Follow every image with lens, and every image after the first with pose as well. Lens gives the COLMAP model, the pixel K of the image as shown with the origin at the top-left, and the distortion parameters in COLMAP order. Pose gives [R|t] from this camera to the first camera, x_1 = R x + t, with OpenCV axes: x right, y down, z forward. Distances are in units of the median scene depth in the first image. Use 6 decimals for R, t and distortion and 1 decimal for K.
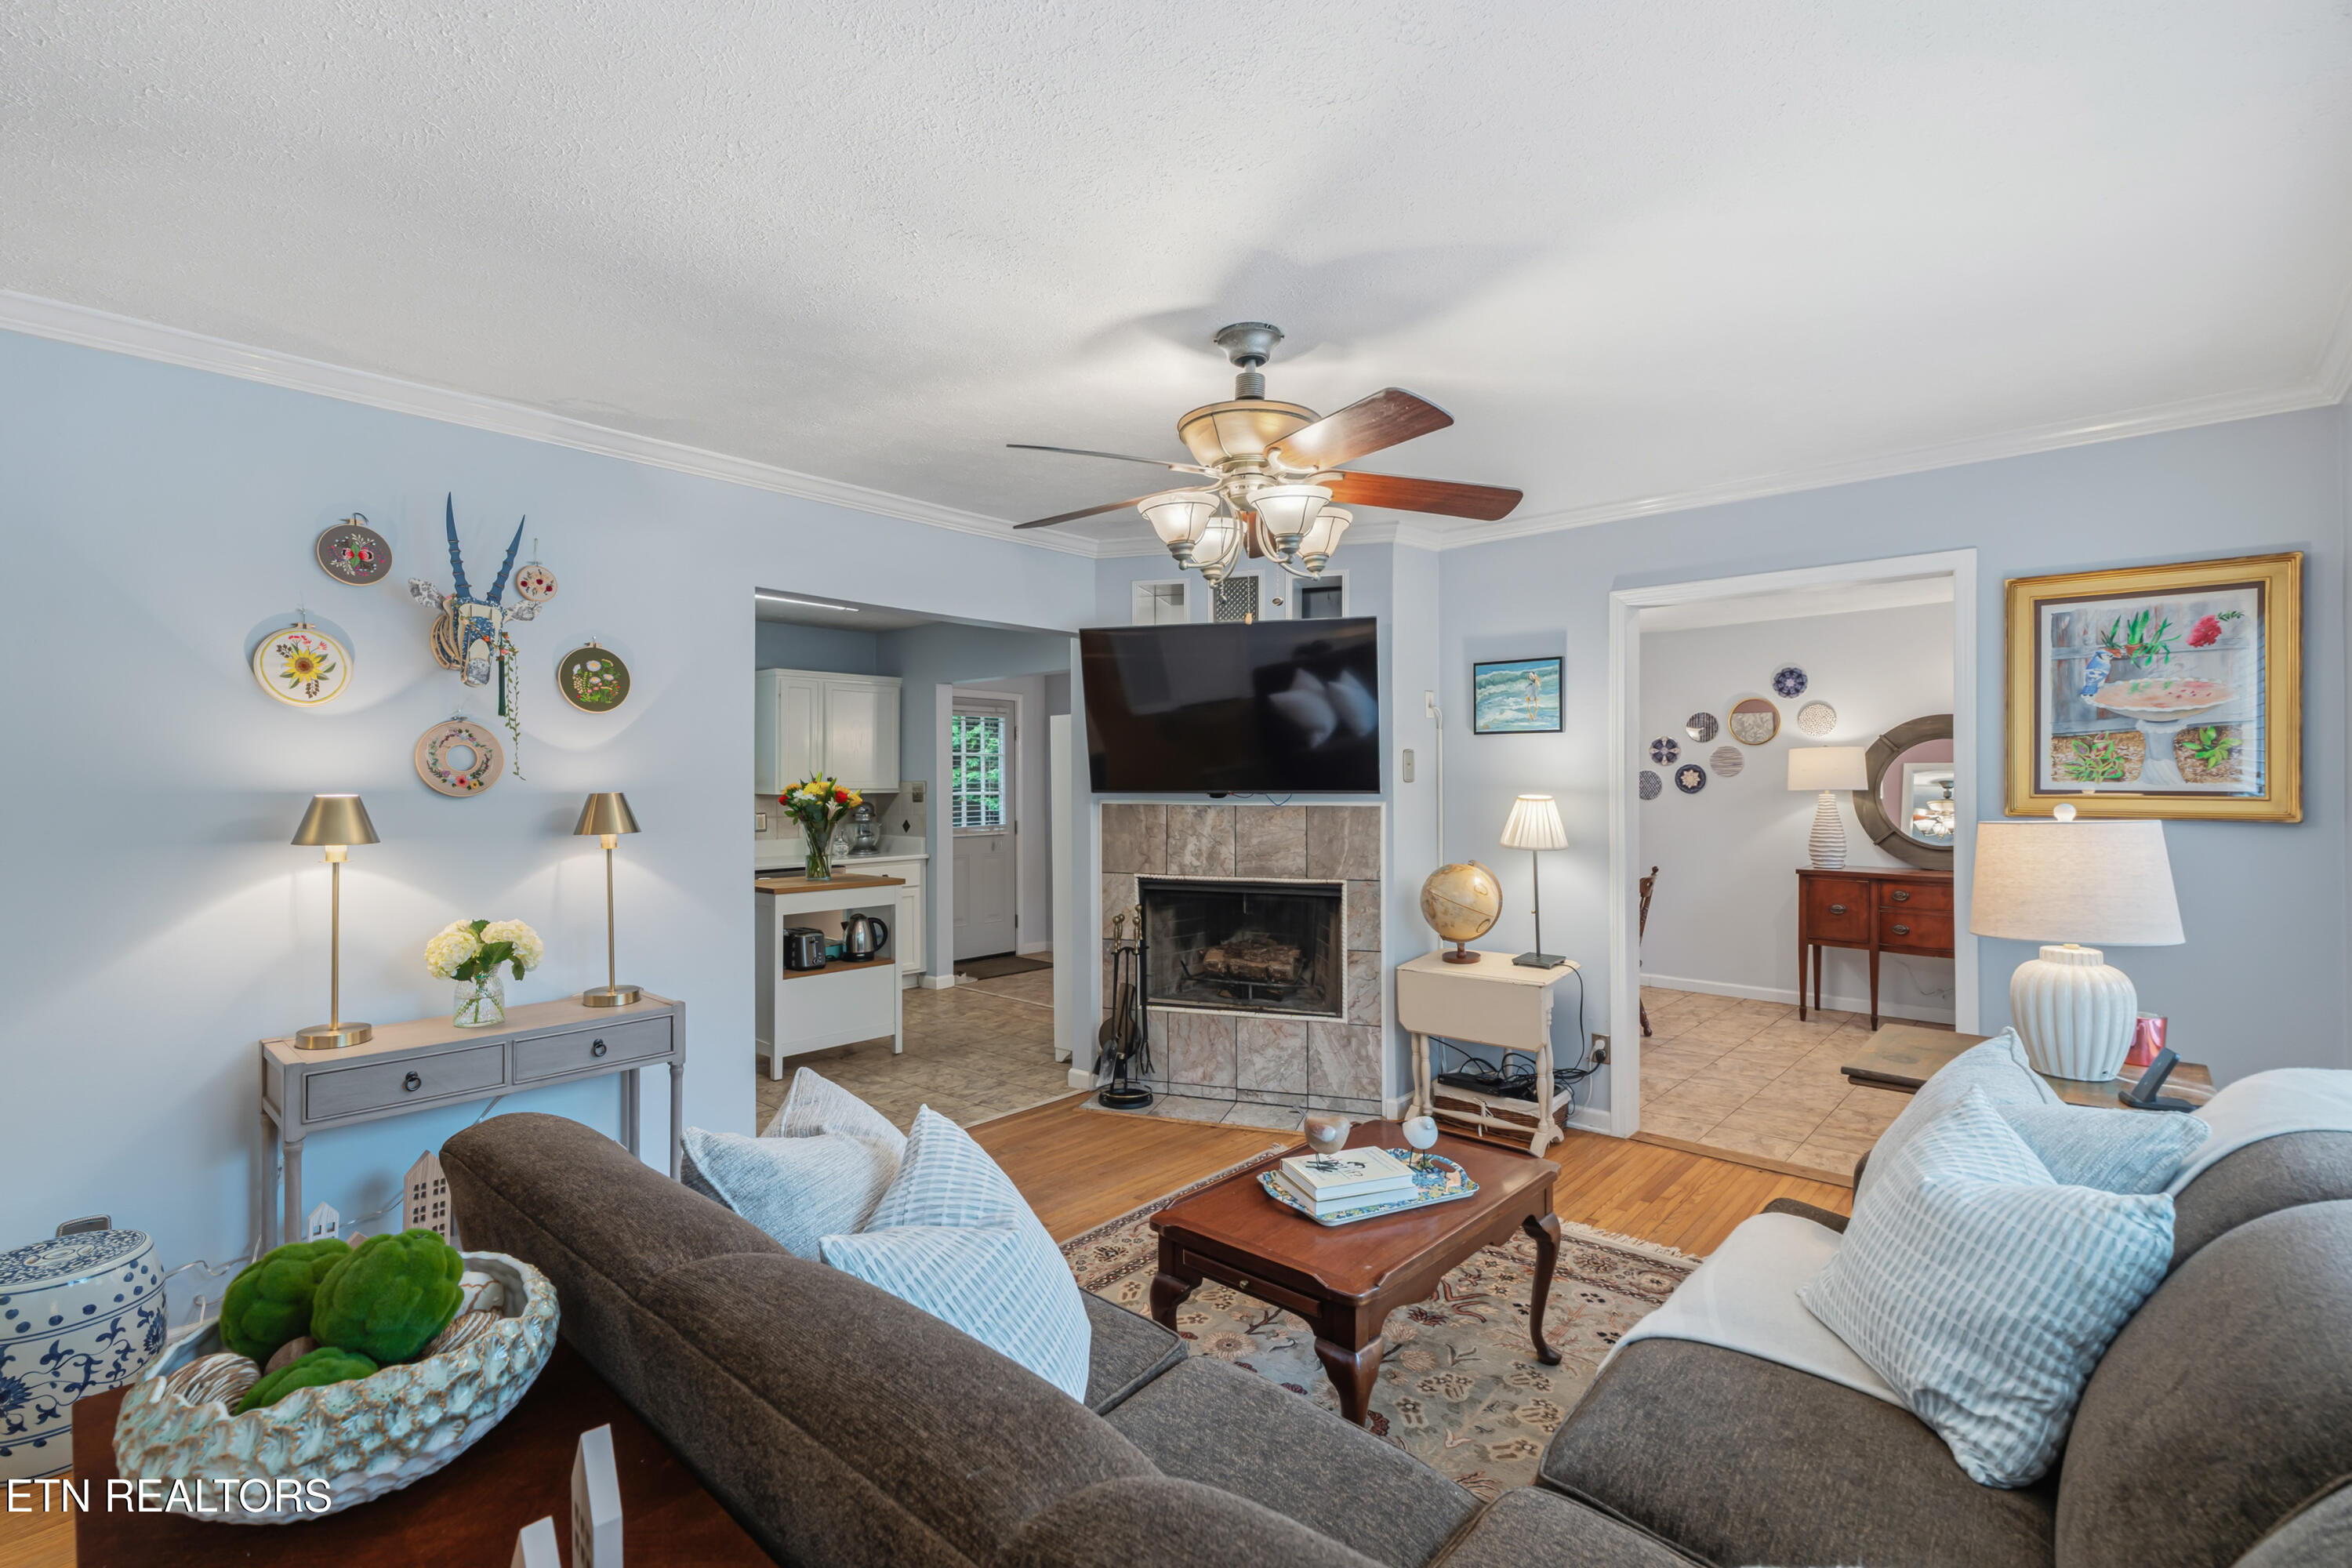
lens RADIAL K [[1068.8, 0, 1181.5], [0, 1068.8, 779.0], [0, 0, 1]] dist [-0.002544, 0.001117]
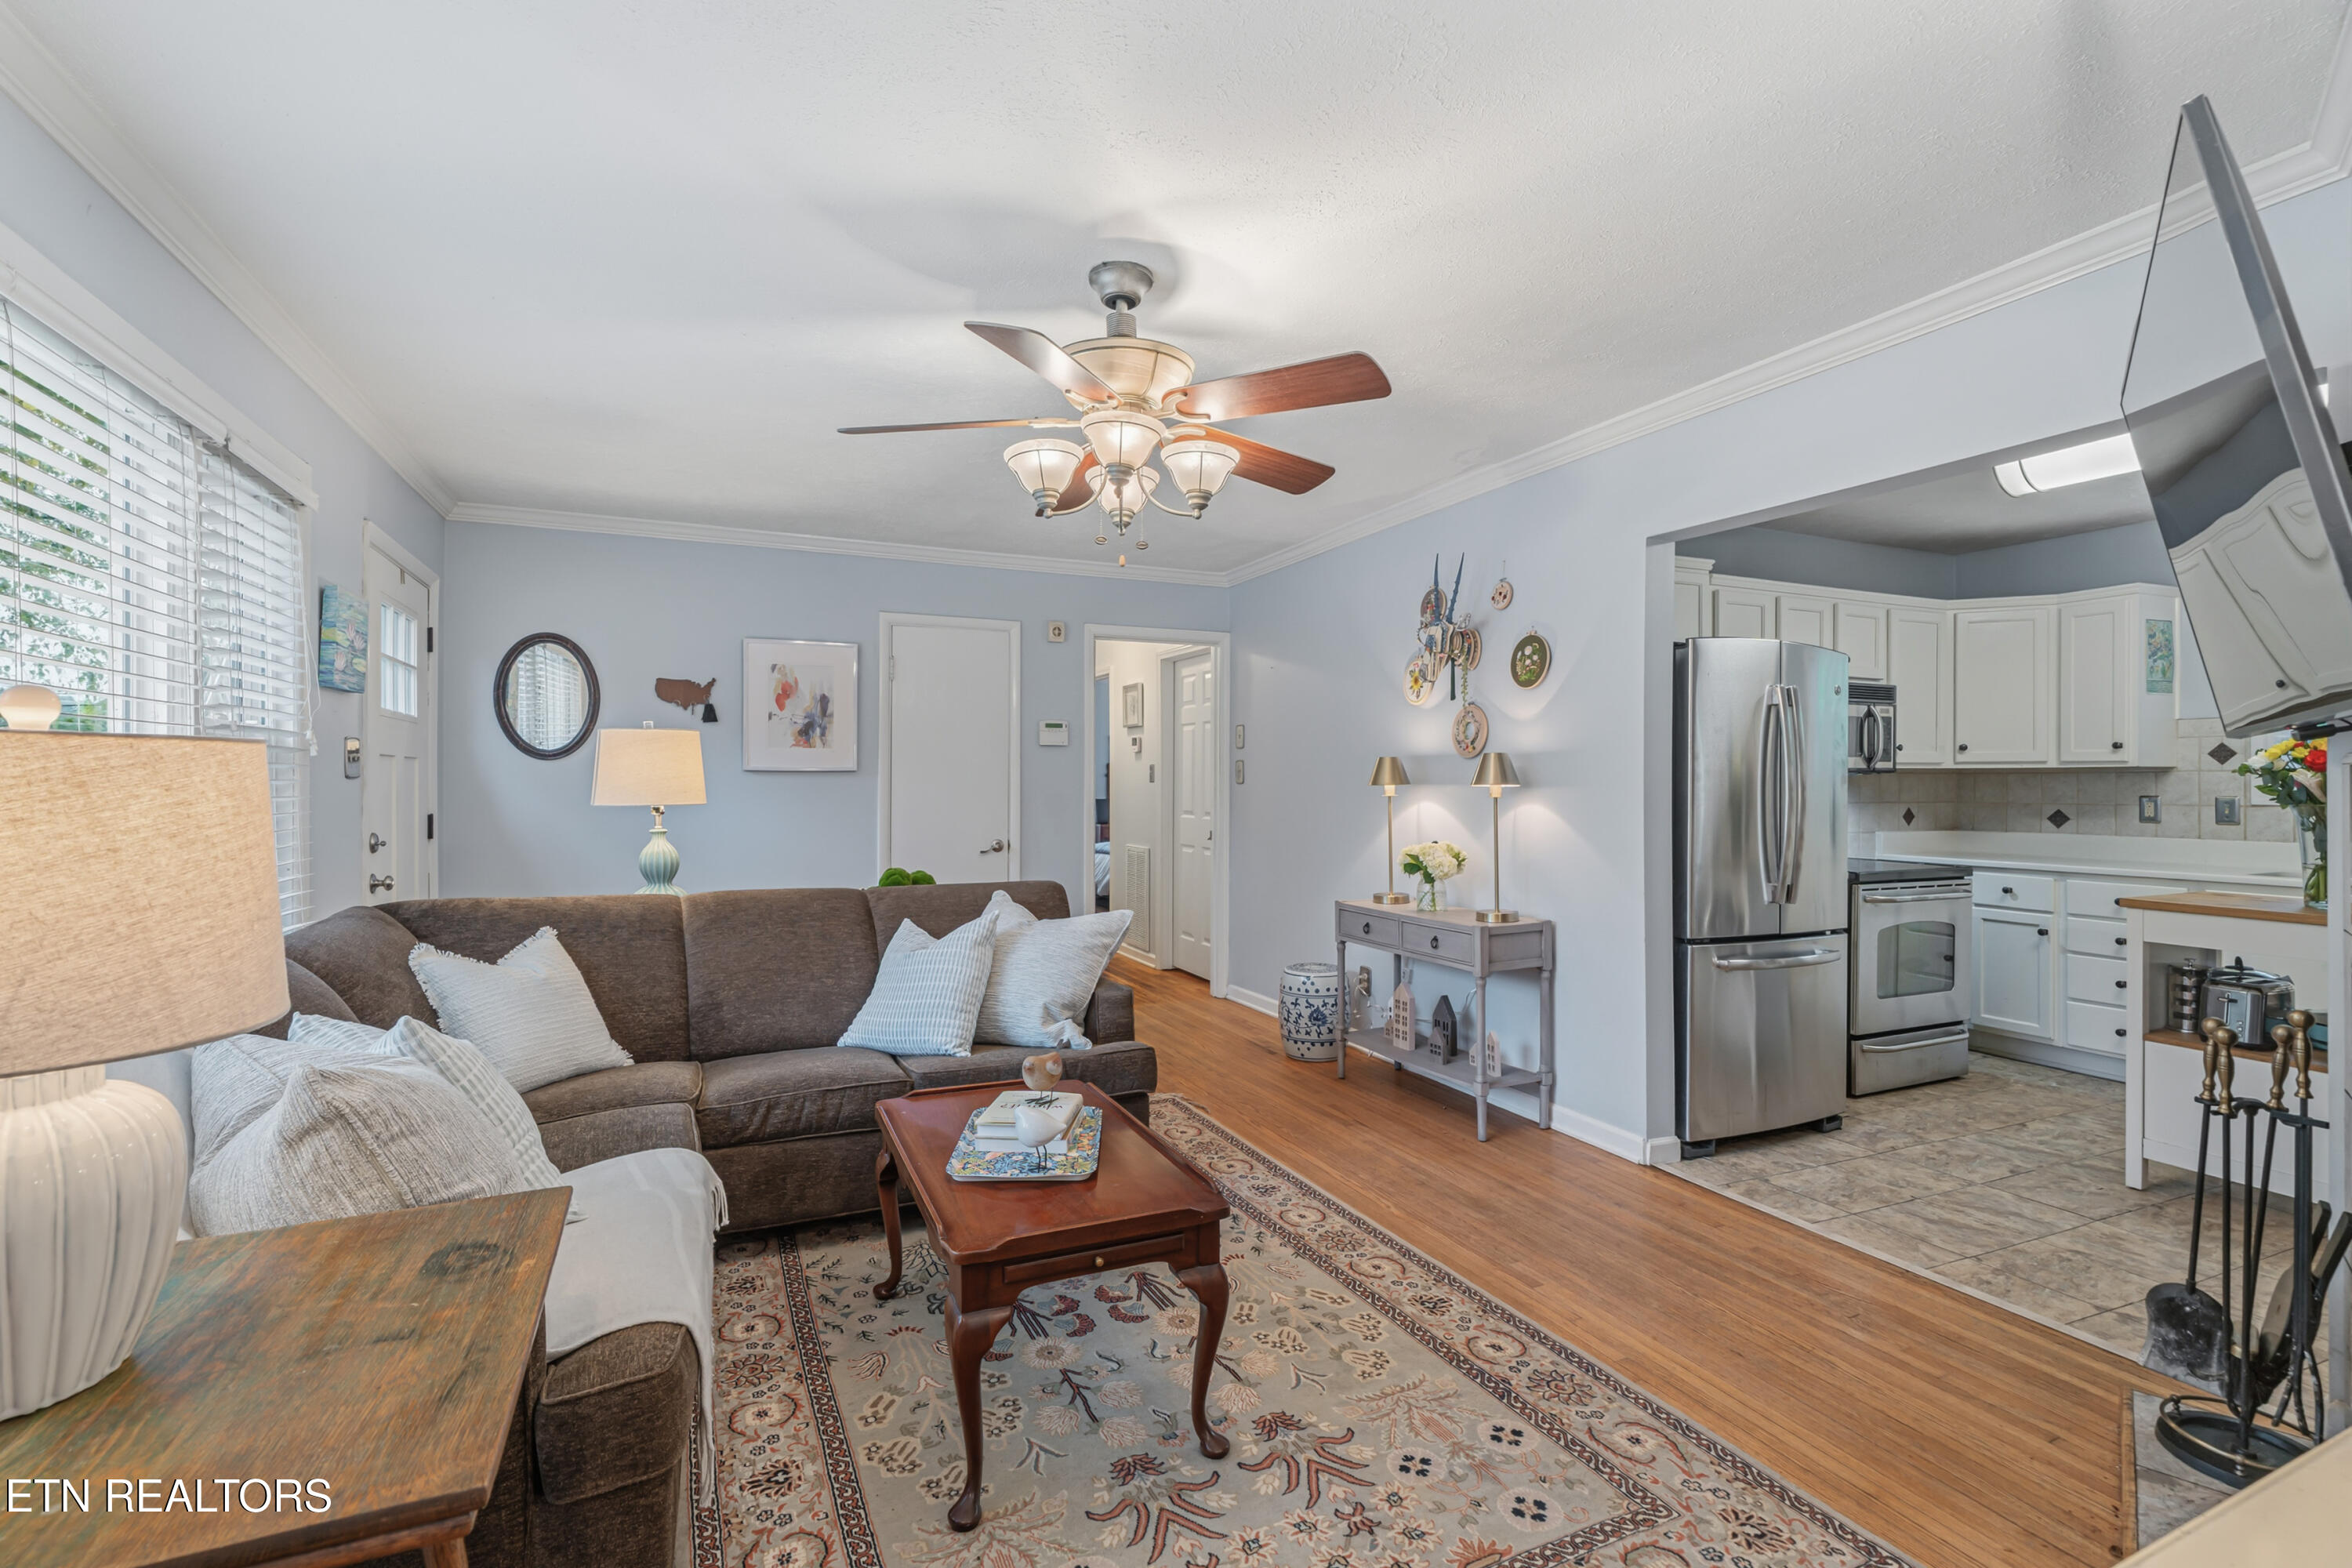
lens RADIAL K [[1068.8, 0, 1151.6], [0, 1068.8, 778.8], [0, 0, 1]] dist [-0.002544, 0.001117]
pose [[-0.425204, -0.000775, -0.905097, 0.359941], [0.000082, 1.000000, -0.000894, 0.020602], [0.905098, -0.000454, -0.425203, 0.545376]]
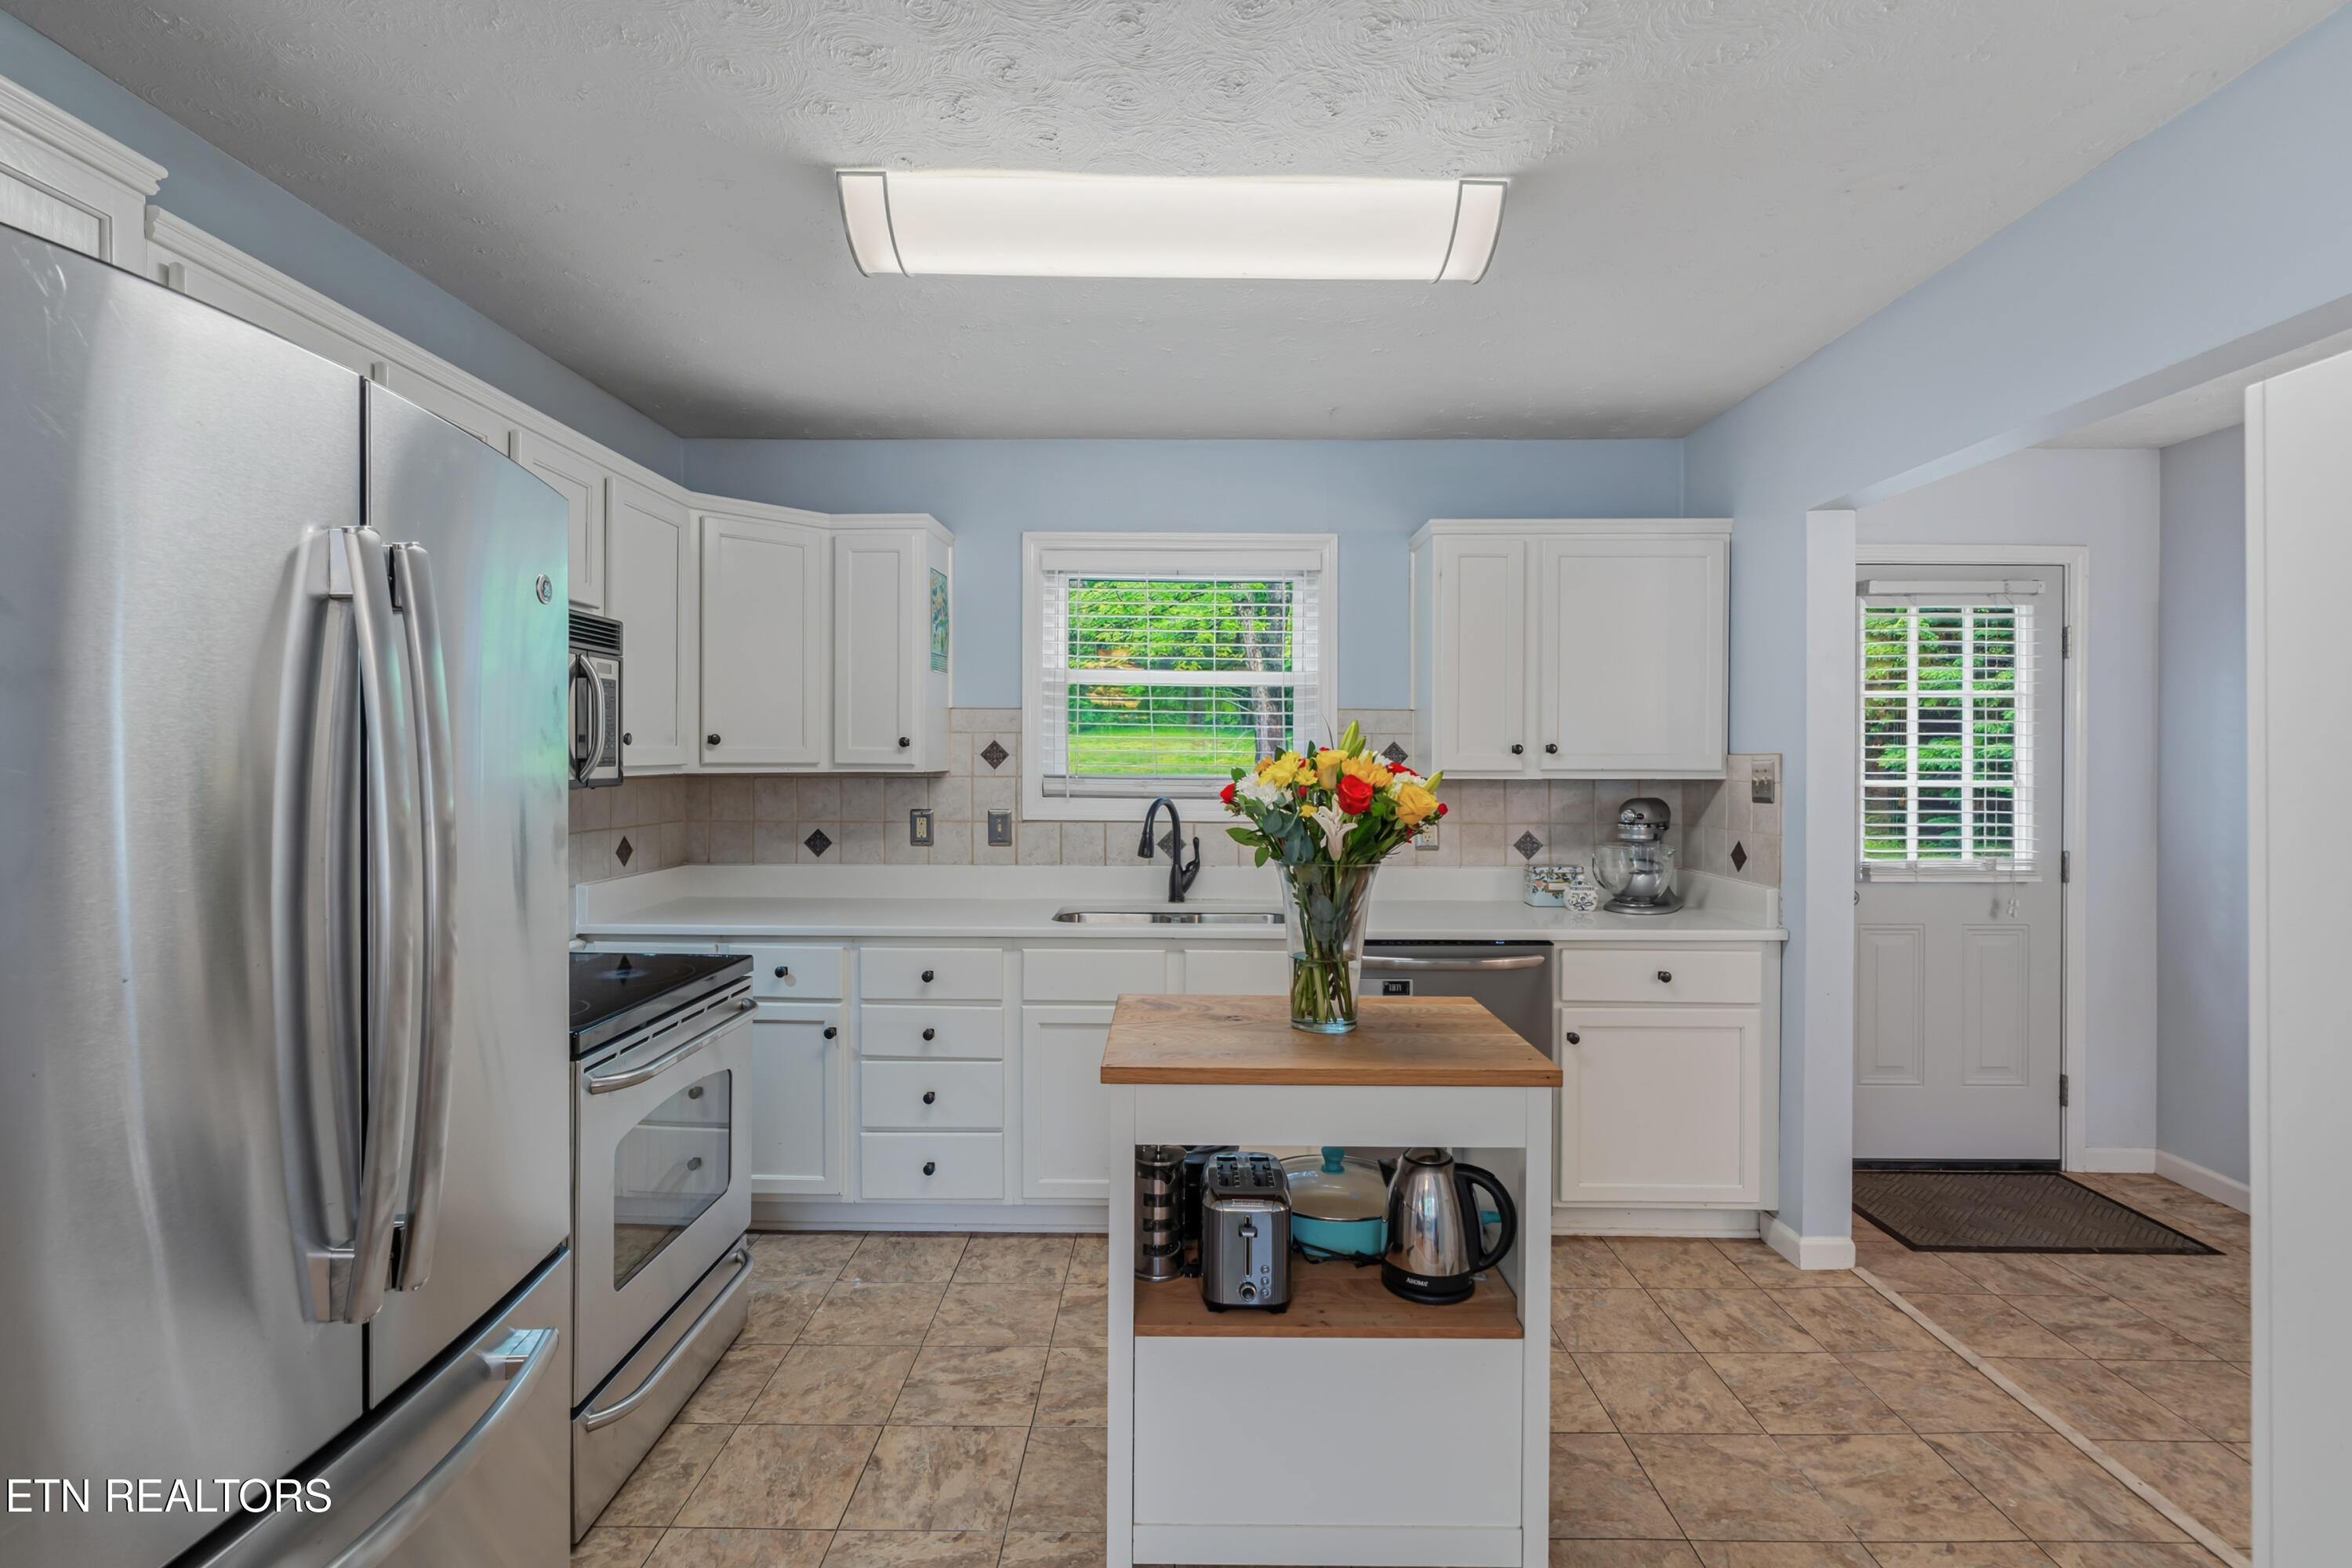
lens RADIAL K [[1068.8, 0, 1172.8], [0, 1068.8, 771.2], [0, 0, 1]] dist [-0.002544, 0.001117]
pose [[0.652267, 0.012121, -0.757892, -0.085380], [-0.004210, 0.999915, 0.012367, 0.005267], [0.757977, -0.004876, 0.652263, 0.593521]]
